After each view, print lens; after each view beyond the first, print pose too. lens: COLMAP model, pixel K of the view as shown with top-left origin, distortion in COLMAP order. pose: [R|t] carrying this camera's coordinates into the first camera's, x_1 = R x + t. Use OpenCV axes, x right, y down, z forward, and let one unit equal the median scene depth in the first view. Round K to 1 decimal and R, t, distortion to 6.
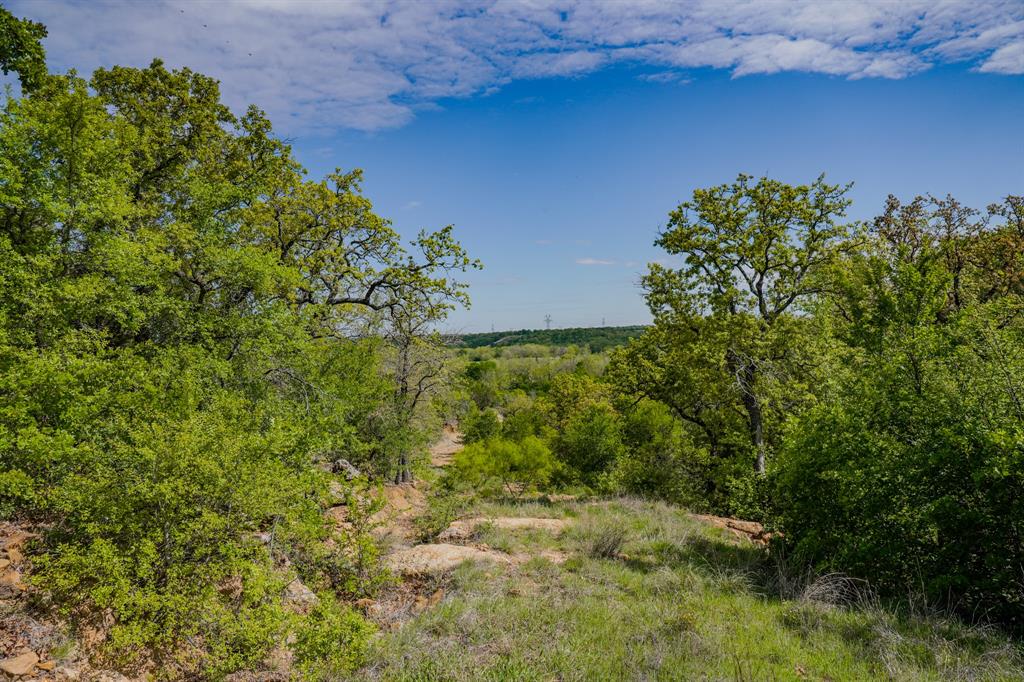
lens RADIAL K [[699.5, 0, 512.0], [0, 699.5, 341.0], [0, 0, 1]] dist [-0.002608, -0.001647]
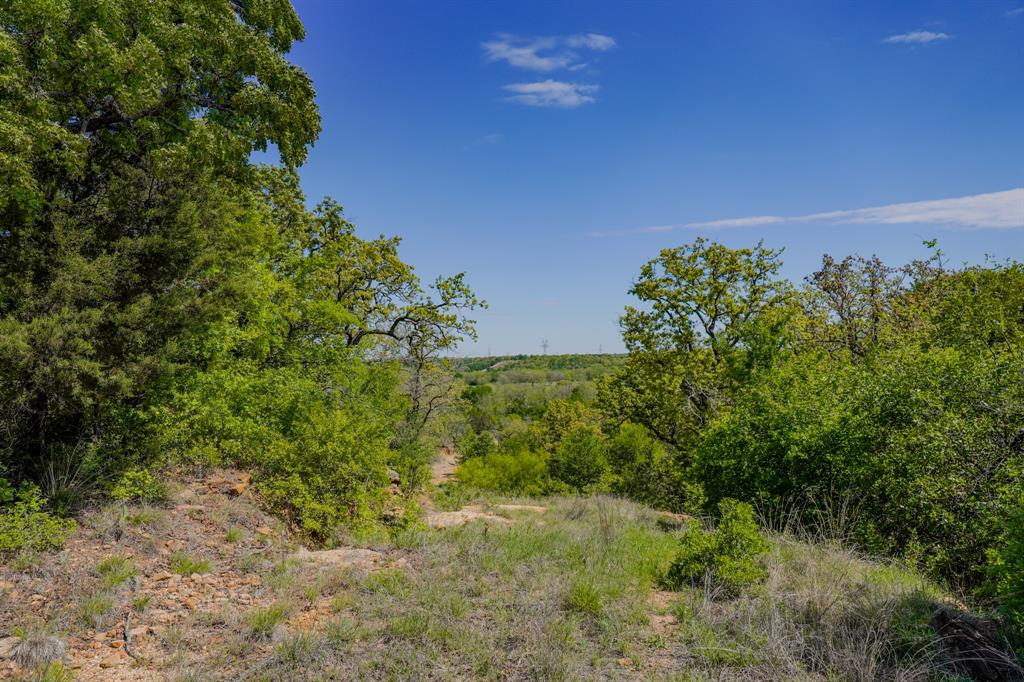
lens RADIAL K [[699.5, 0, 512.0], [0, 699.5, 341.0], [0, 0, 1]] dist [-0.002608, -0.001647]
pose [[0.999754, 0.021748, 0.004323, -0.004438], [-0.021579, 0.999126, -0.035801, -0.004156], [-0.005097, 0.035698, 0.999350, -0.211003]]
